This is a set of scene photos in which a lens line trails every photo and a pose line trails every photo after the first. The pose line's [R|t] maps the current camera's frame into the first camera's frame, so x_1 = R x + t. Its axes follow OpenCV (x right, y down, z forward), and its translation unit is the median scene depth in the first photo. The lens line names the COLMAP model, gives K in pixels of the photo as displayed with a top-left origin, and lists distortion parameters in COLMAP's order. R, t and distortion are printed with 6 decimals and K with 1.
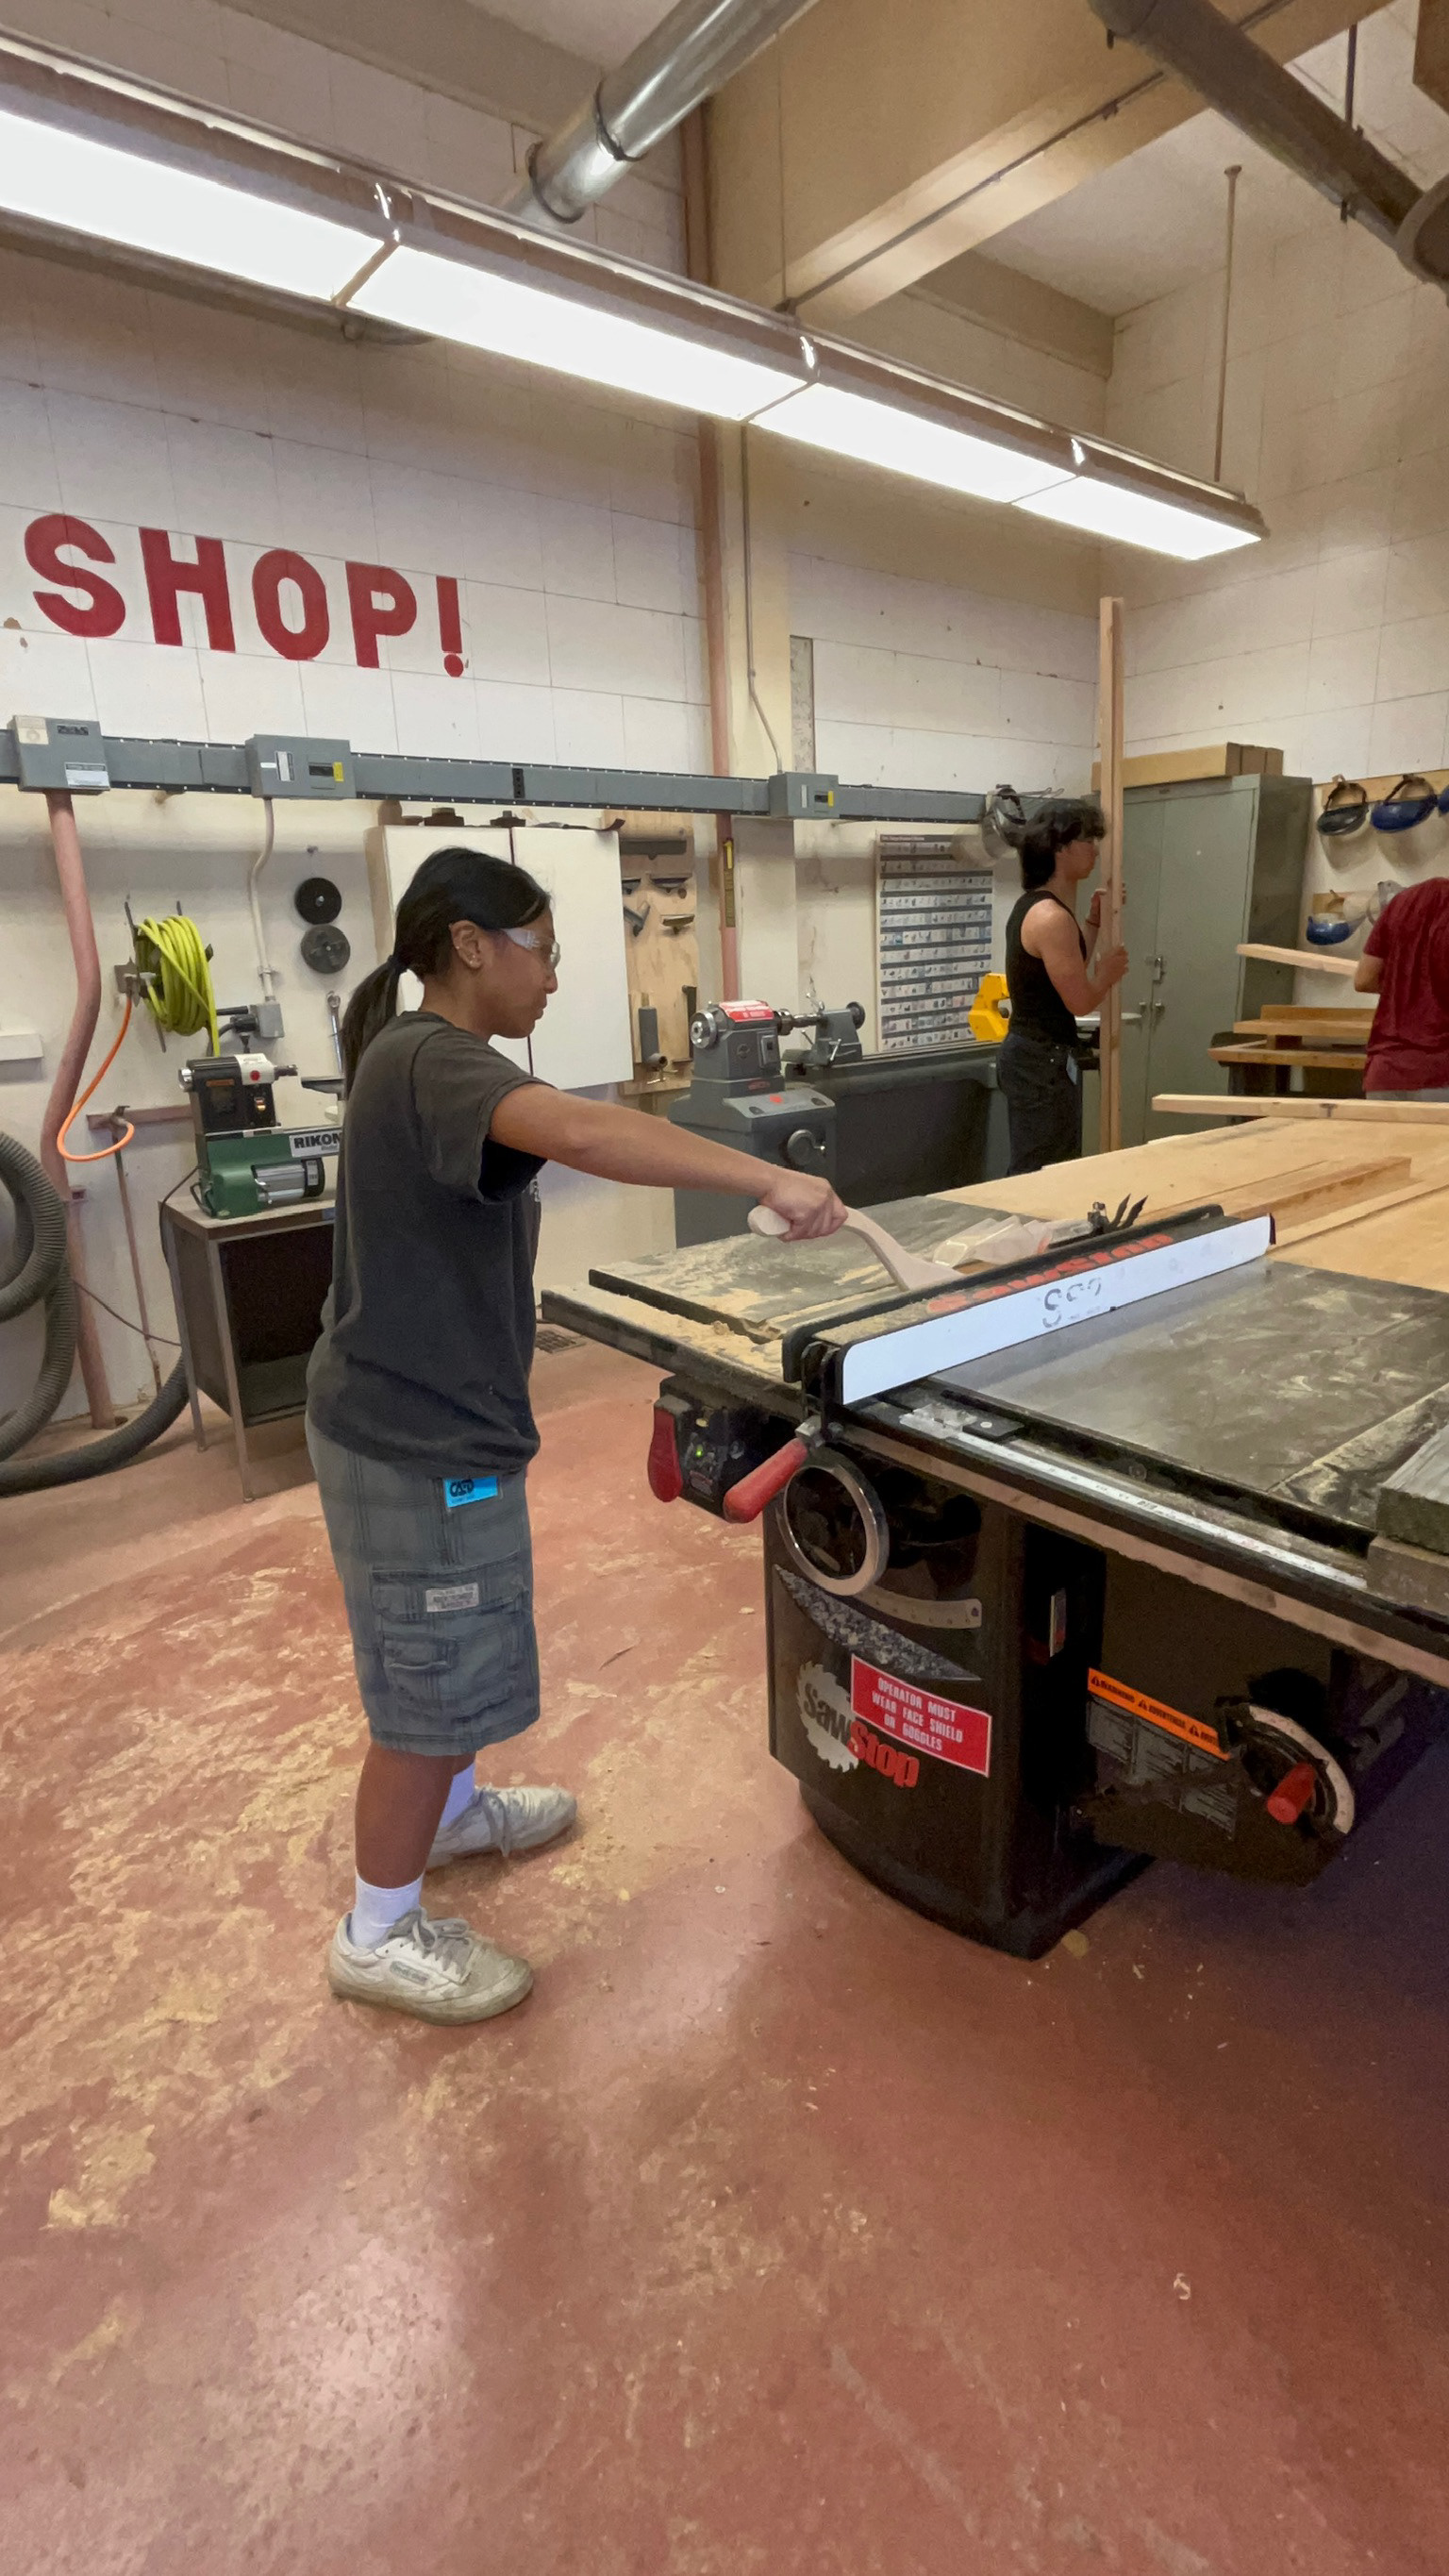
lens RADIAL K [[1202.6, 0, 724.5], [0, 1202.6, 1288.0], [0, 0, 1]] dist [-0.003194, -0.000767]
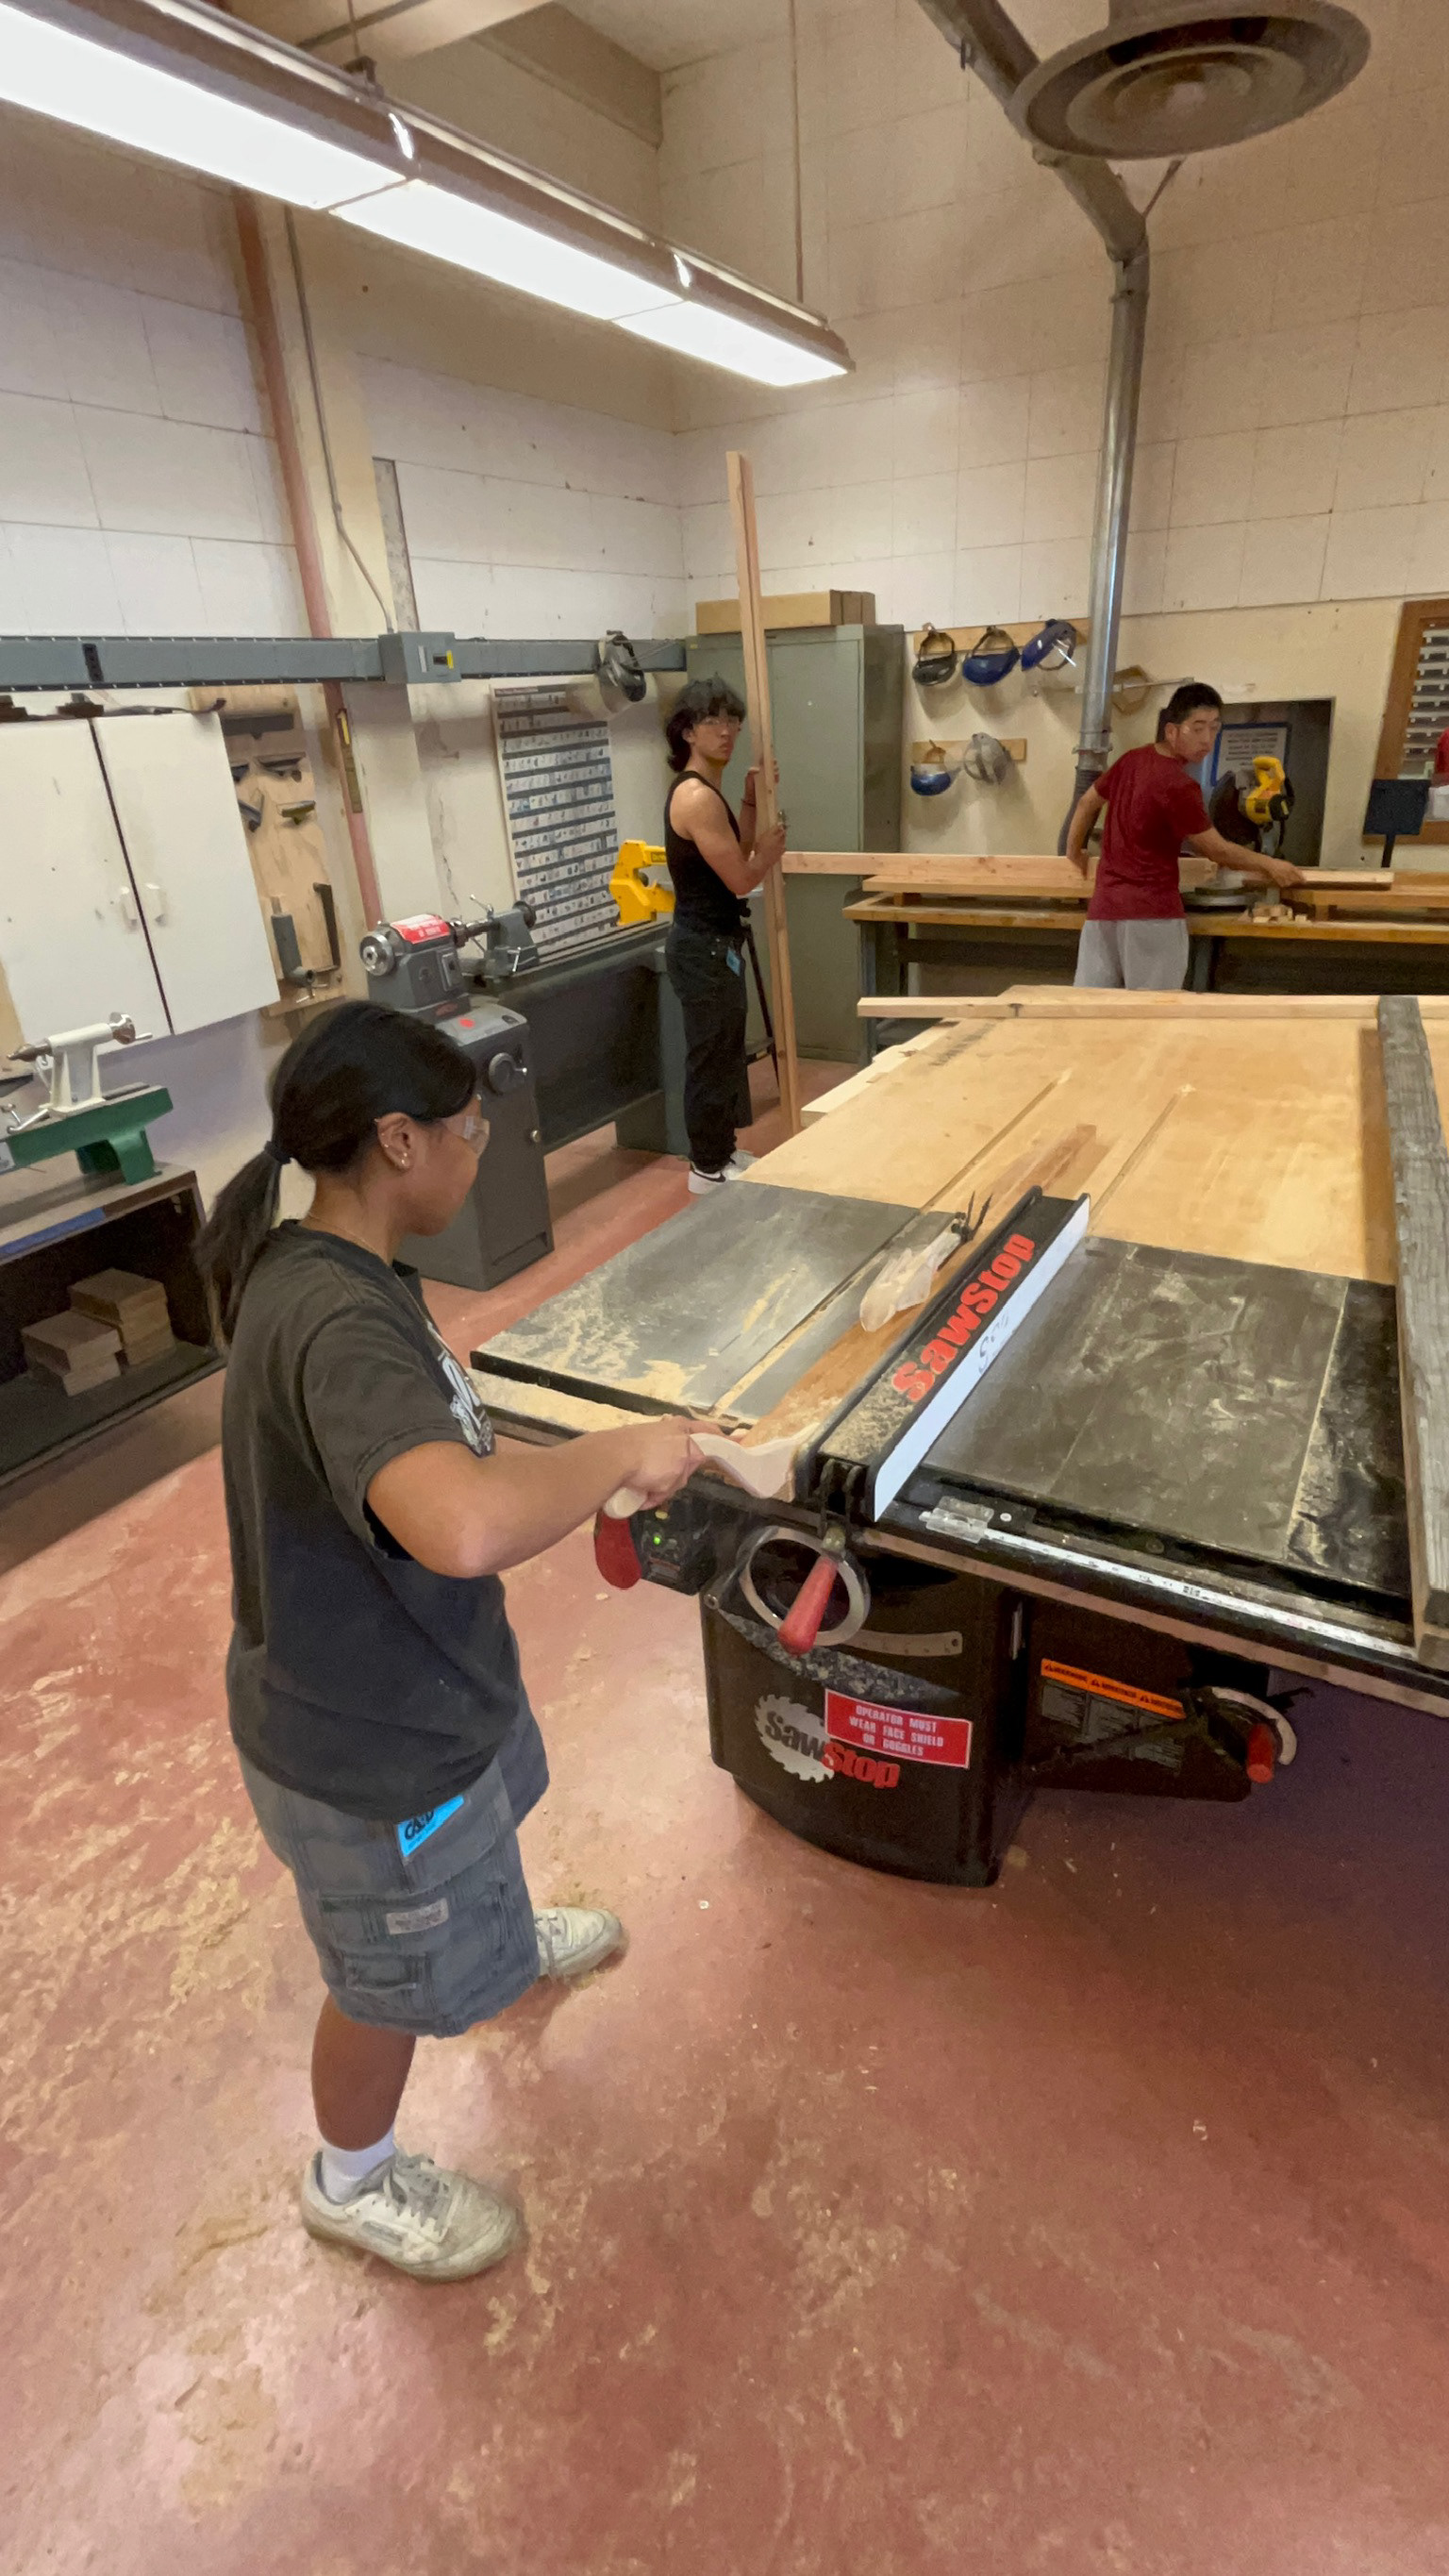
lens RADIAL K [[1202.6, 0, 724.5], [0, 1202.6, 1288.0], [0, 0, 1]] dist [-0.003194, -0.000767]
pose [[0.931692, -0.171464, 0.320235, -0.102902], [0.117987, 0.976630, 0.179648, -0.097392], [-0.343554, -0.129593, 0.930149, 0.033633]]
